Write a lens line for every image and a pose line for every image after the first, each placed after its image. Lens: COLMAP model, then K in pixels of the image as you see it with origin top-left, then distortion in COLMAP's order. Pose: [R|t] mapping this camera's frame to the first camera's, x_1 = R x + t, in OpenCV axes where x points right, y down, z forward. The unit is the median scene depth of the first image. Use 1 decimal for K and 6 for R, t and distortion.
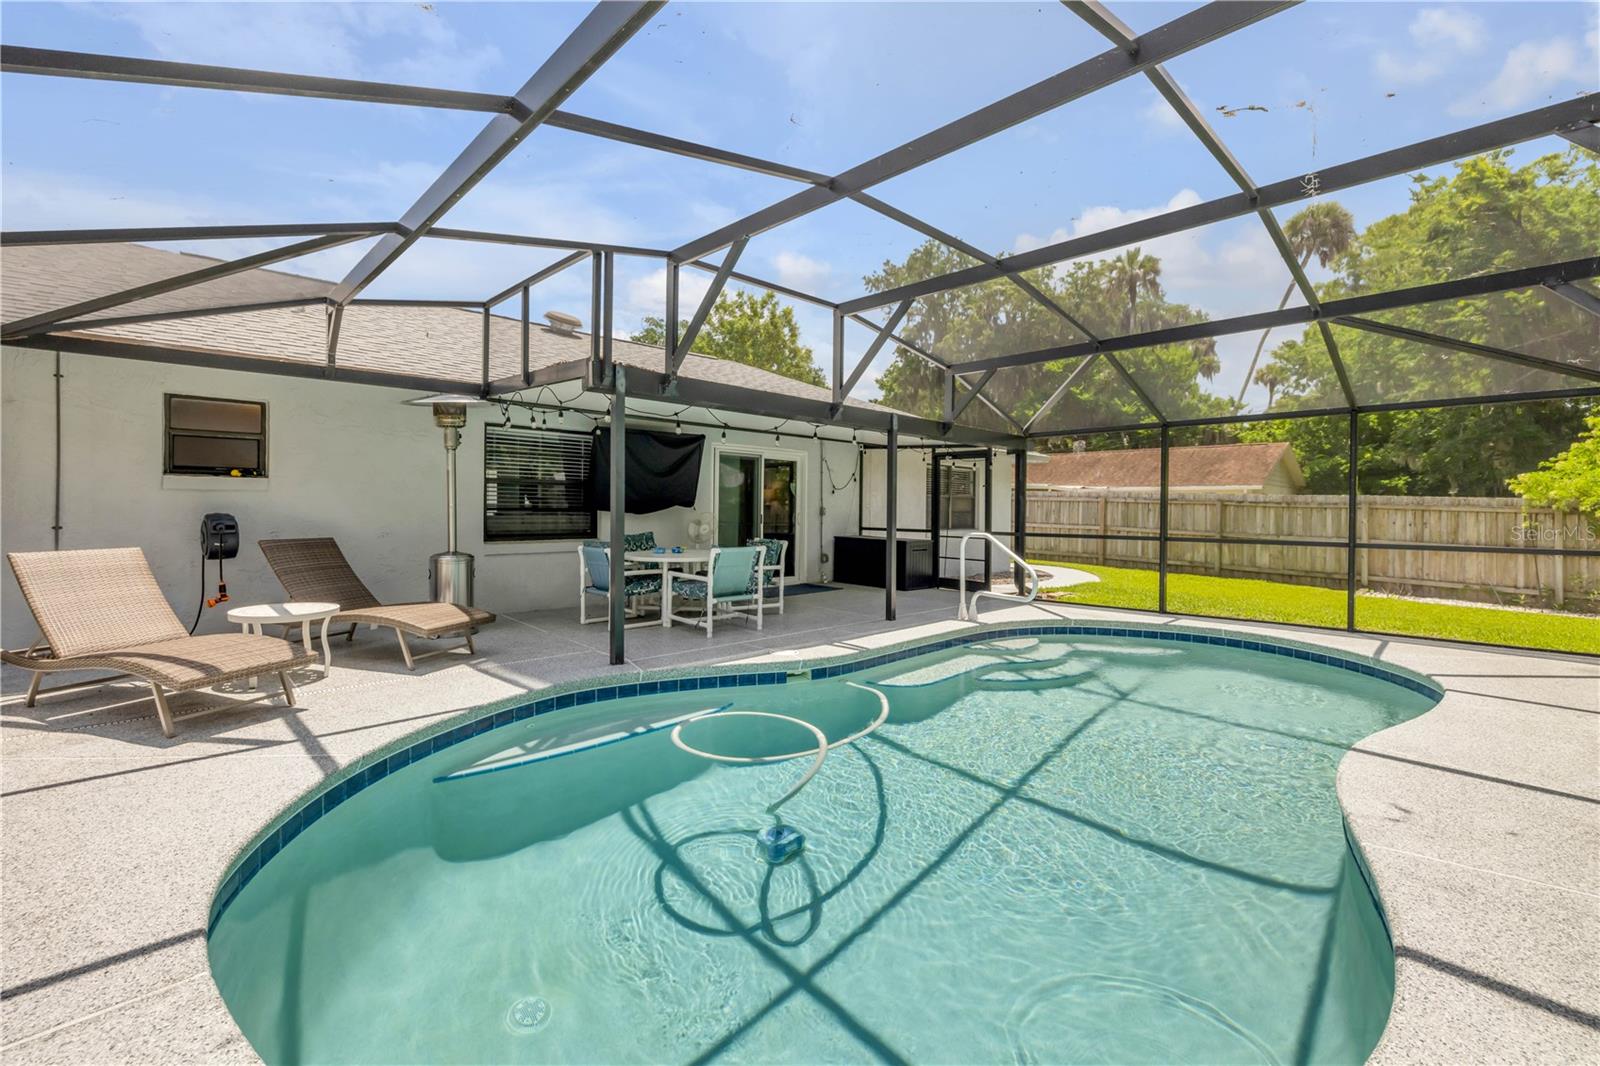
lens RADIAL K [[674.2, 0, 794.3], [0, 674.2, 514.3], [0, 0, 1]] dist [-0.000734, 0.000042]
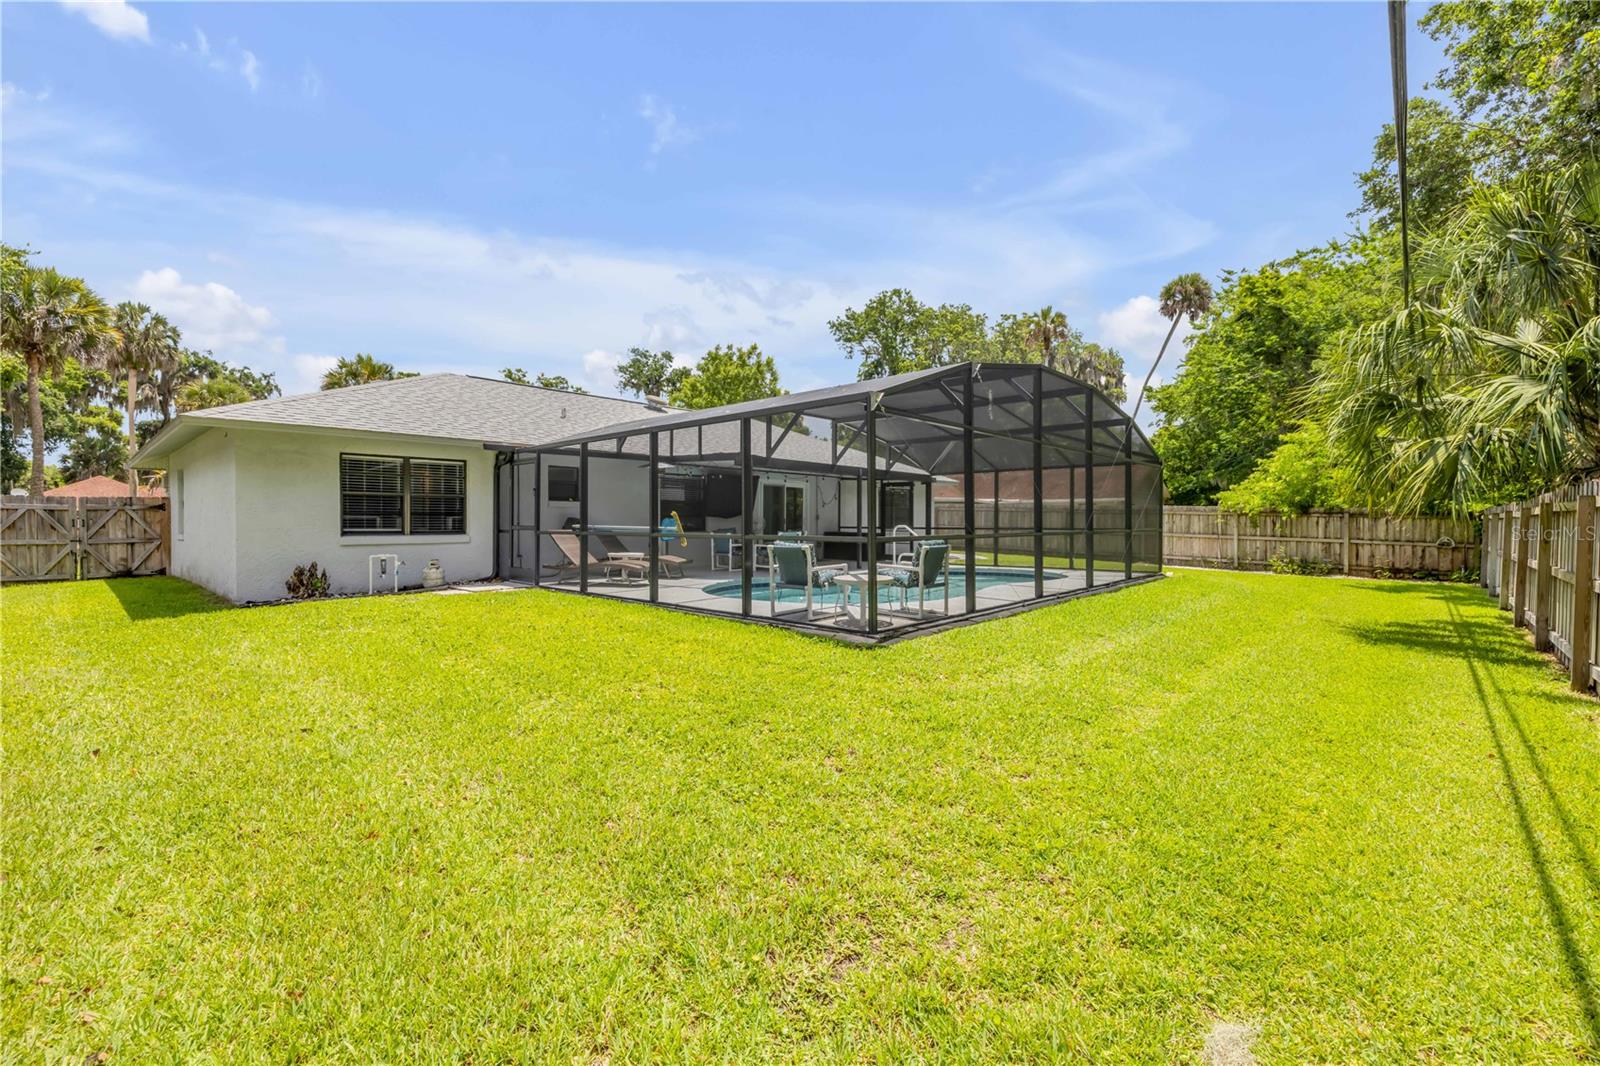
lens RADIAL K [[674.2, 0, 794.3], [0, 674.2, 514.3], [0, 0, 1]] dist [-0.000734, 0.000042]
pose [[0.998336, -0.008760, 0.056996, -0.033979], [0.009829, 0.999781, -0.018492, 0.005738], [-0.056821, 0.019021, 0.998203, -0.207855]]
